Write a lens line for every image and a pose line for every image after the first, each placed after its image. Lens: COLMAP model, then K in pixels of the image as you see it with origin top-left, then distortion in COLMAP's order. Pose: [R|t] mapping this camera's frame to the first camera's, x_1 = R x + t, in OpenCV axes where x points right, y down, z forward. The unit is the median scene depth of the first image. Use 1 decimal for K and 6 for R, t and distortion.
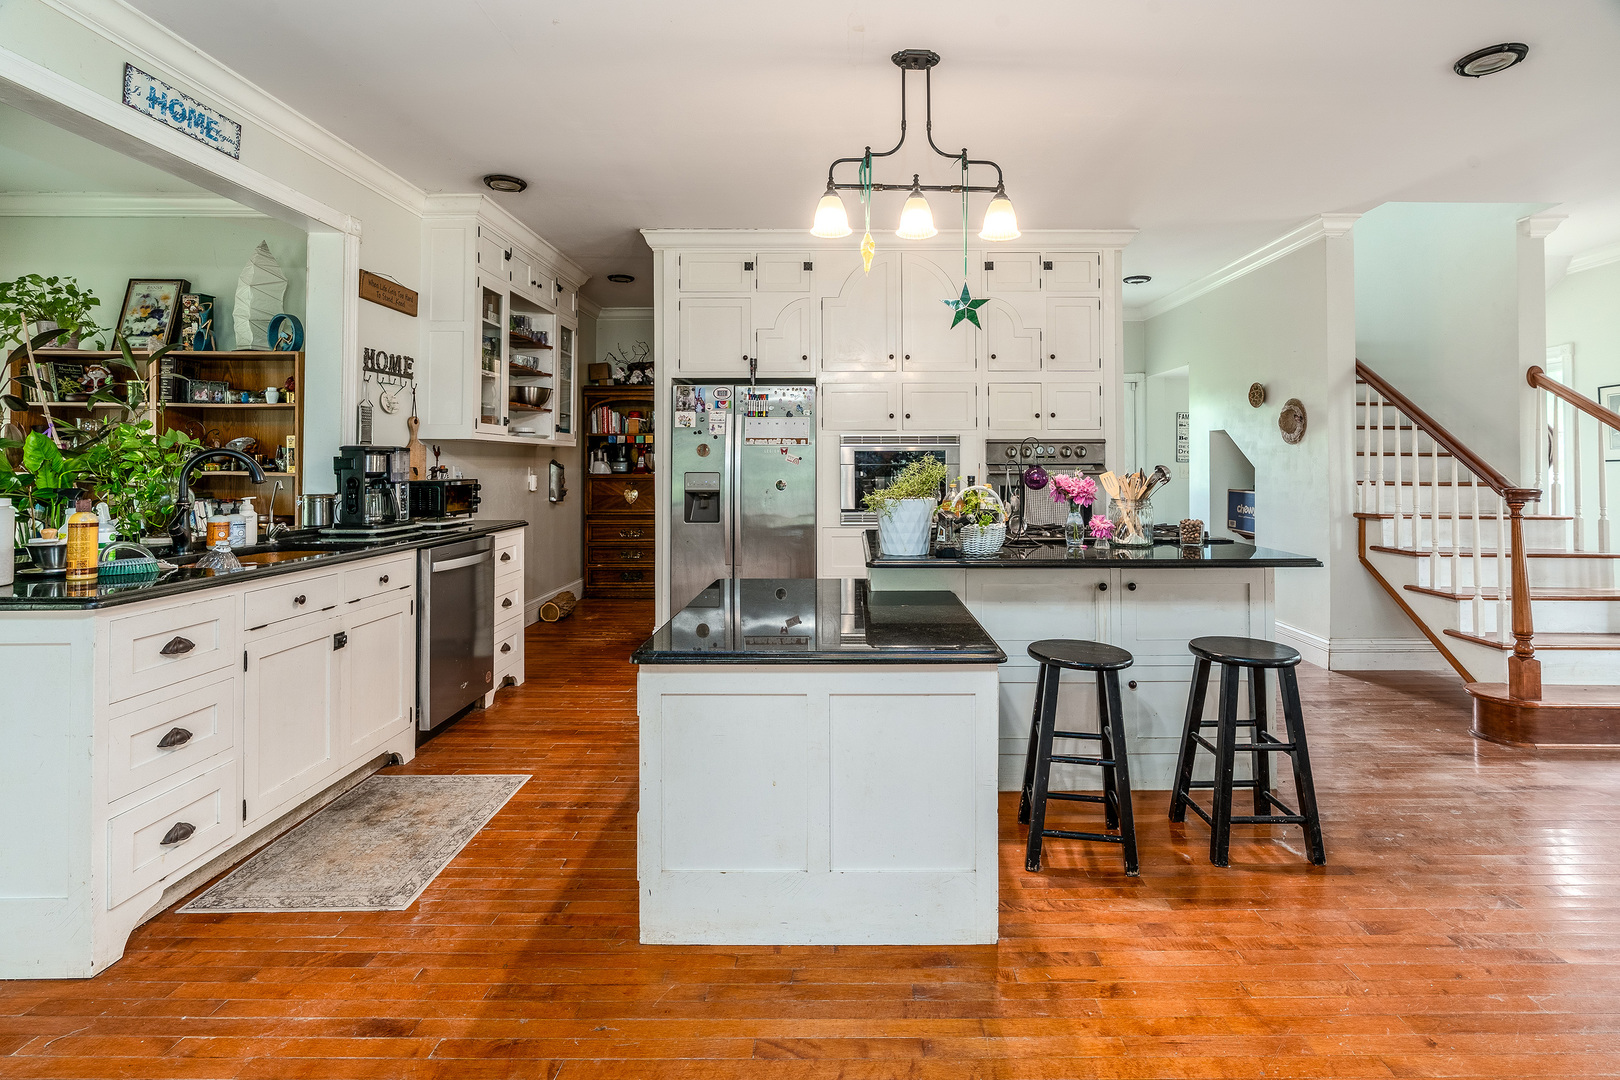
lens RADIAL K [[755.2, 0, 837.3], [0, 755.2, 443.0], [0, 0, 1]] dist [-0.003477, -0.000073]
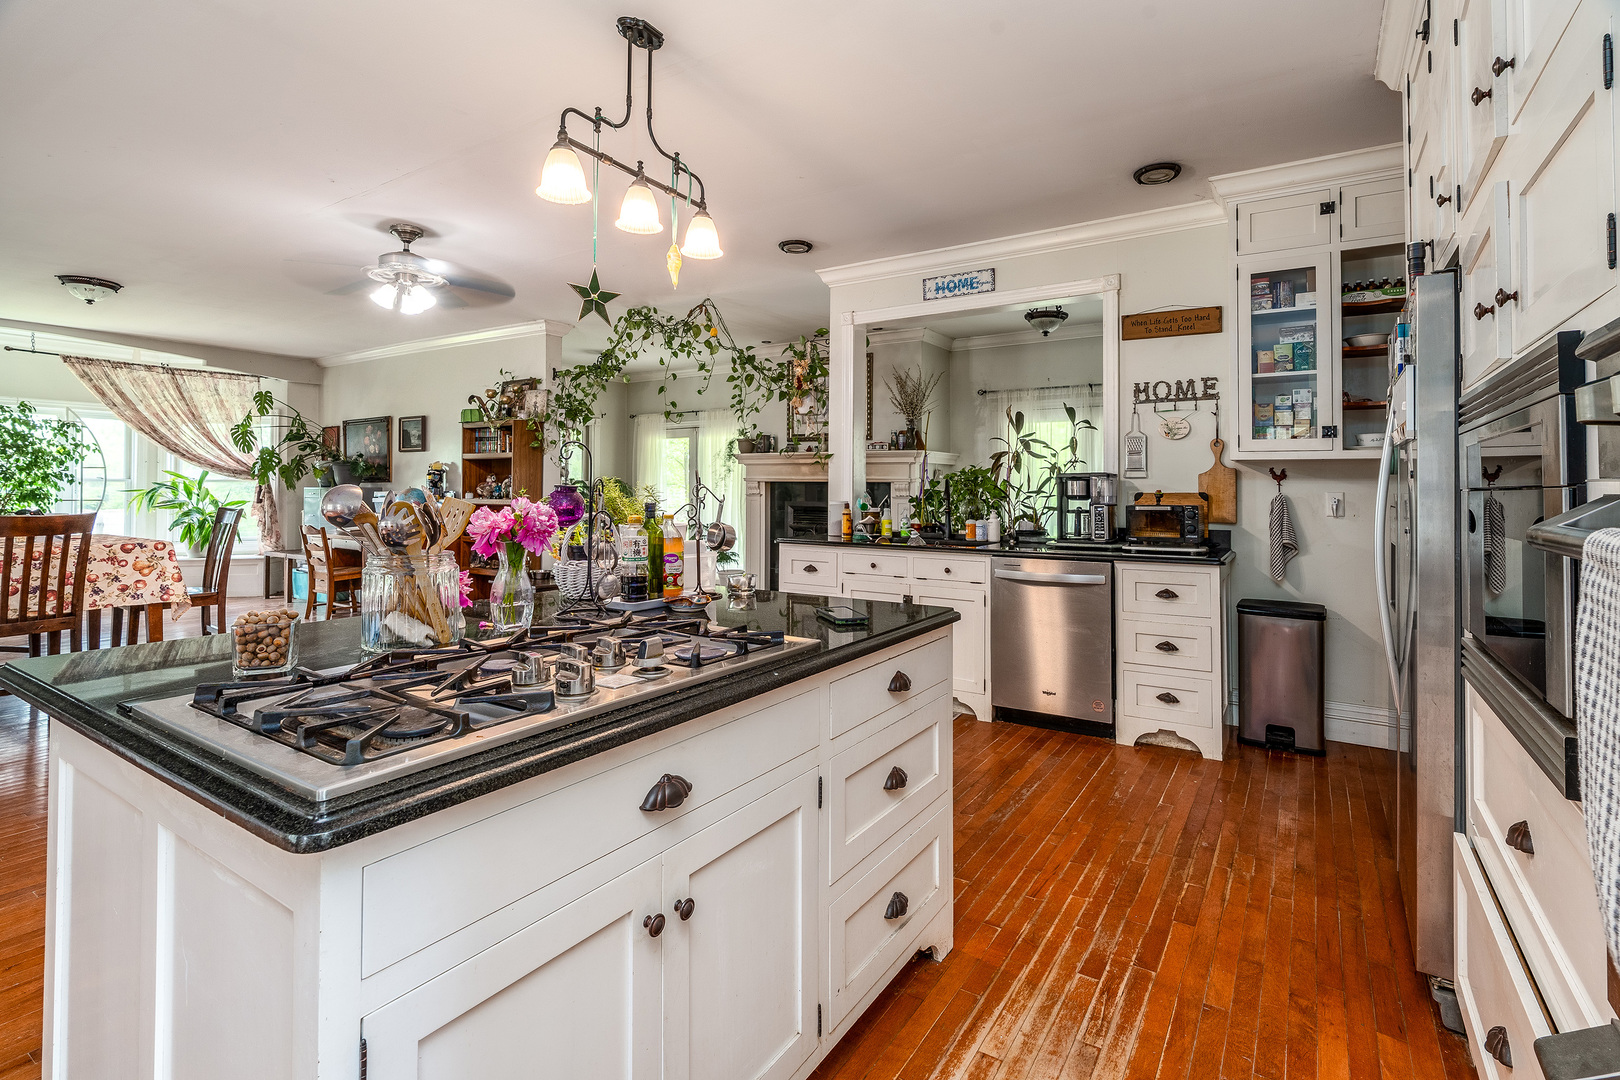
lens RADIAL K [[771.0, 0, 827.6], [0, 771.0, 472.8], [0, 0, 1]] dist [-0.000650, 0.000330]
pose [[-0.526717, -0.019055, -0.849827, 0.458910], [0.019279, 0.999224, -0.034355, 0.027943], [0.849822, -0.034479, -0.525941, 0.975780]]
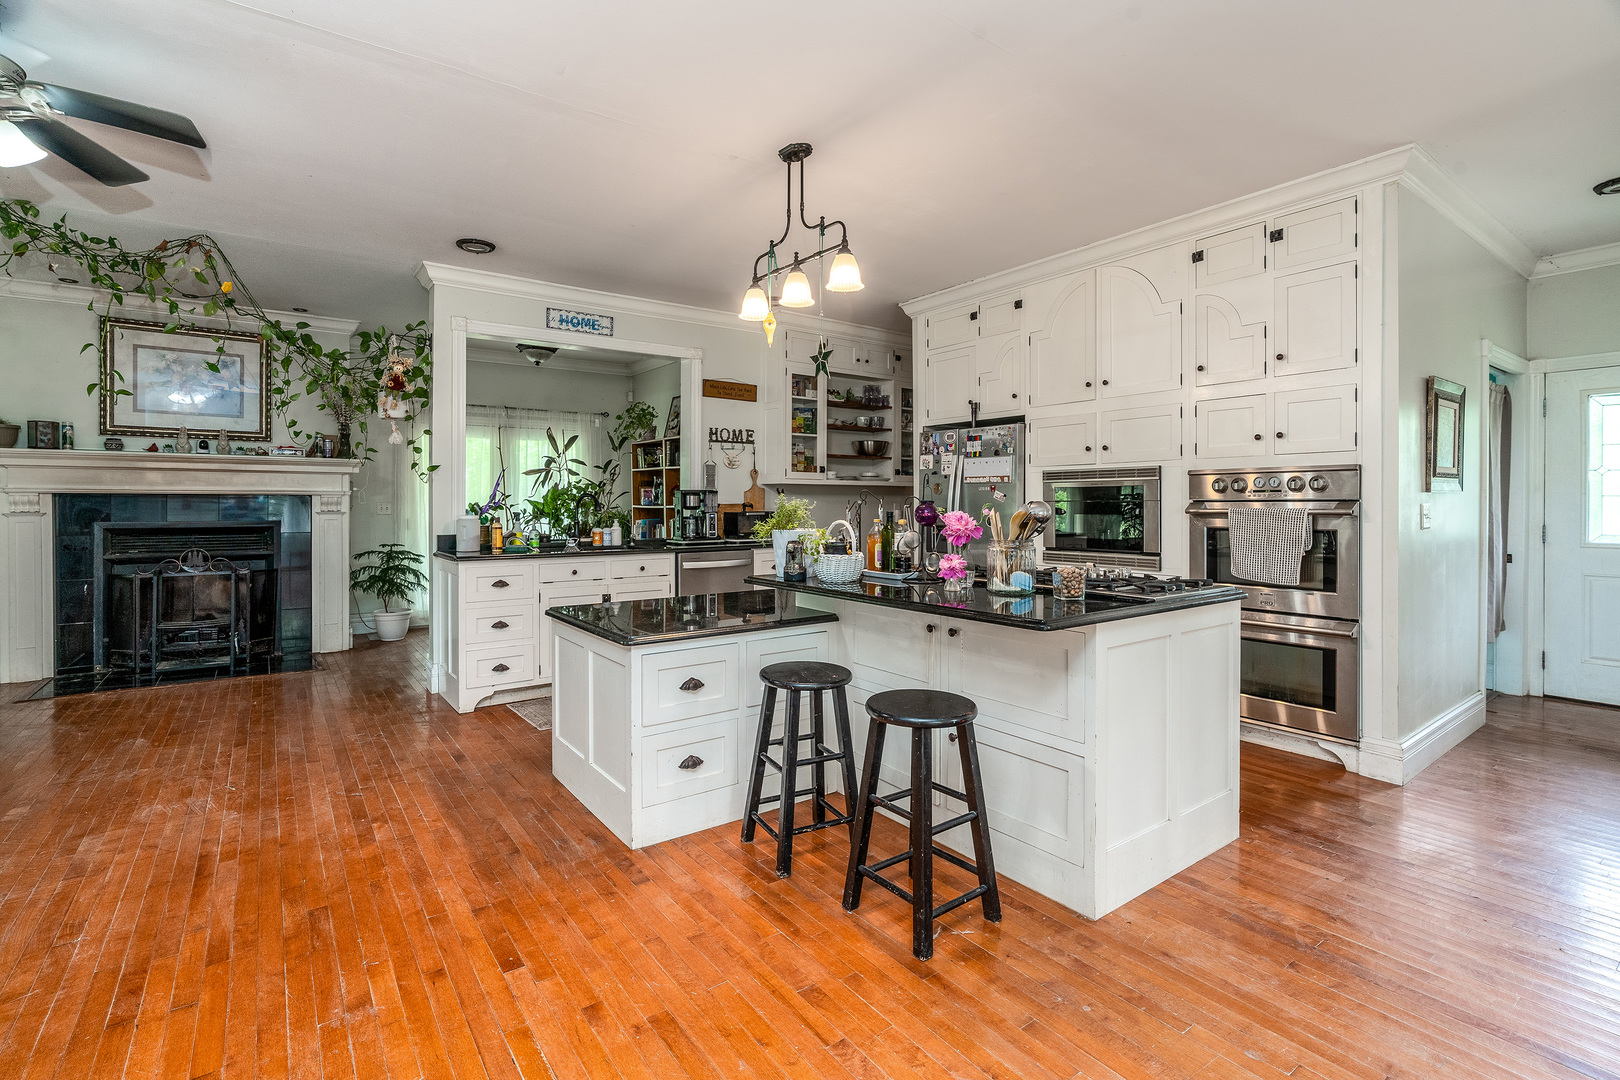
lens RADIAL K [[737.5, 0, 820.6], [0, 737.5, 499.8], [0, 0, 1]] dist [-0.009729, -0.000011]
pose [[0.602295, -0.001786, -0.798272, 0.611479], [0.023014, 0.999621, 0.015128, 0.005822], [0.797942, -0.027483, 0.602108, 0.198913]]
